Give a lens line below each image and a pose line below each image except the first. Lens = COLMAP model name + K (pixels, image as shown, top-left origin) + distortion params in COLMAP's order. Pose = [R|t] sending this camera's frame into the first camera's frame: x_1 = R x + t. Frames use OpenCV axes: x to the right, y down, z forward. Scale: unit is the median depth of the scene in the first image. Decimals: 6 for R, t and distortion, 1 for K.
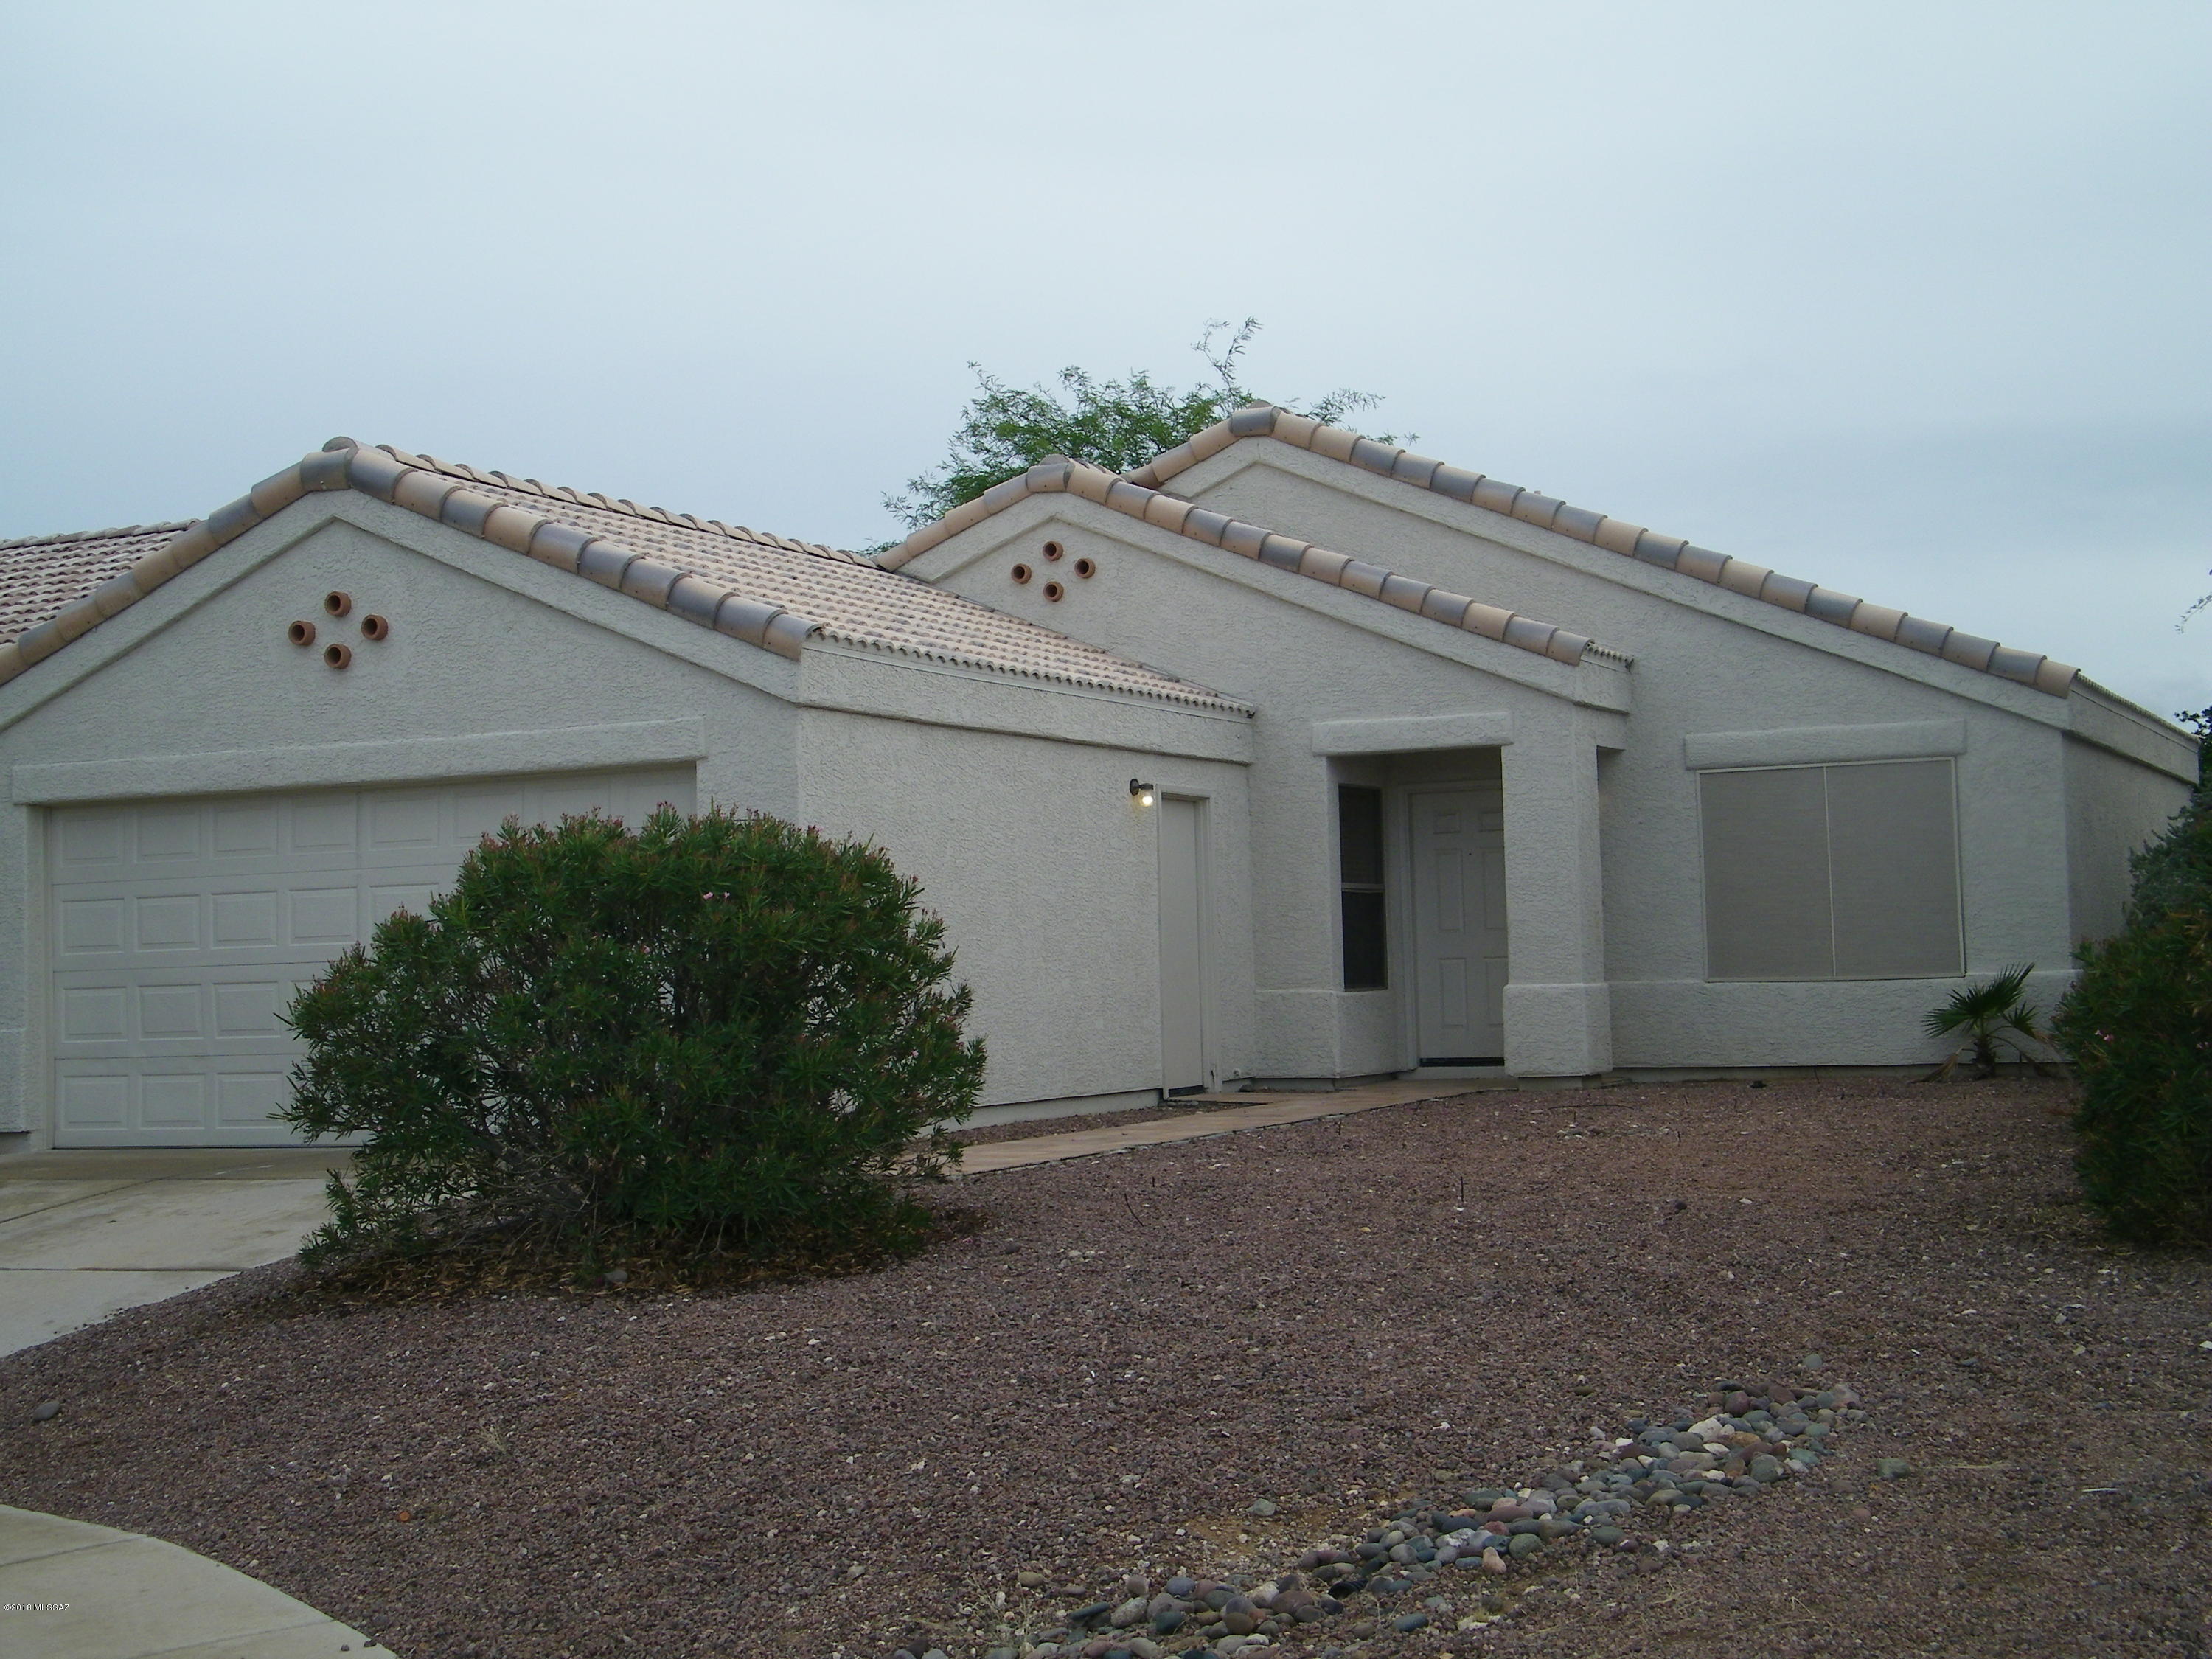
lens RADIAL K [[2879.9, 0, 1106.0], [0, 2879.9, 829.5], [0, 0, 1]] dist [0.018831, 0.087685]
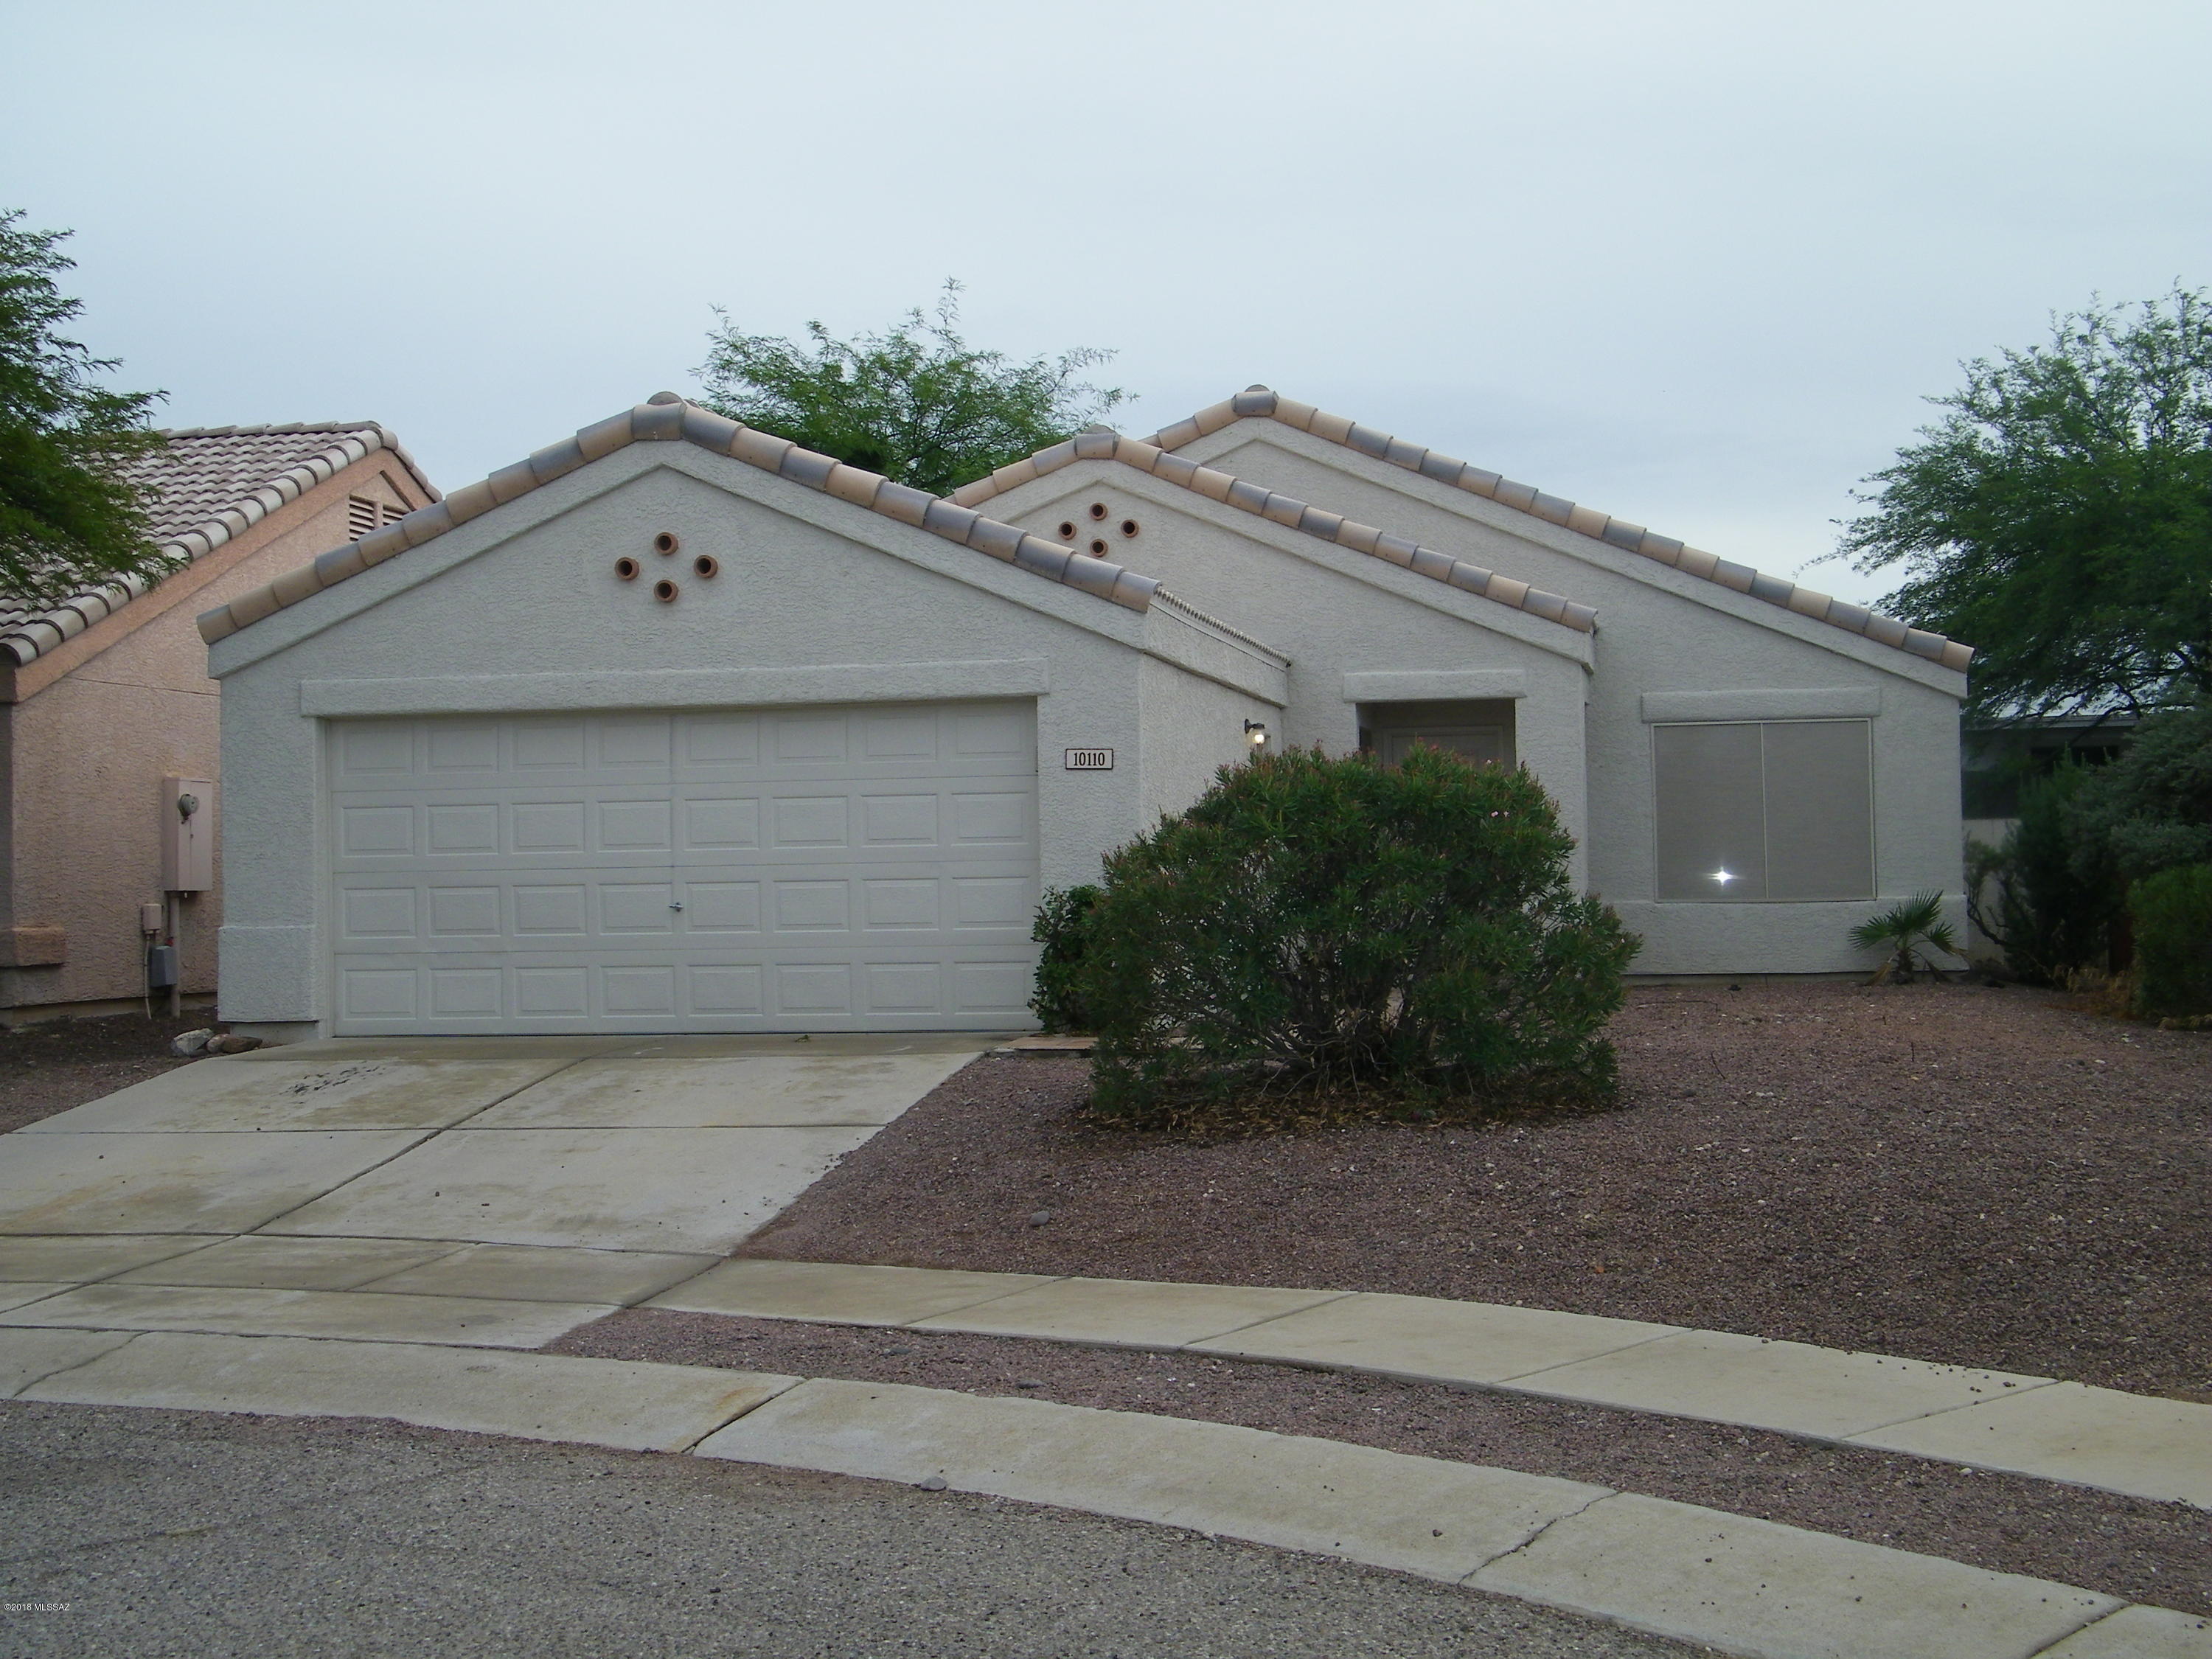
lens RADIAL K [[2879.9, 0, 1106.0], [0, 2879.9, 829.5], [0, 0, 1]] dist [0.018831, 0.087685]
pose [[0.970519, 0.017292, 0.240403, -0.307182], [-0.022805, 0.999536, 0.020169, 0.004367], [-0.239943, -0.025057, 0.970464, -0.096300]]
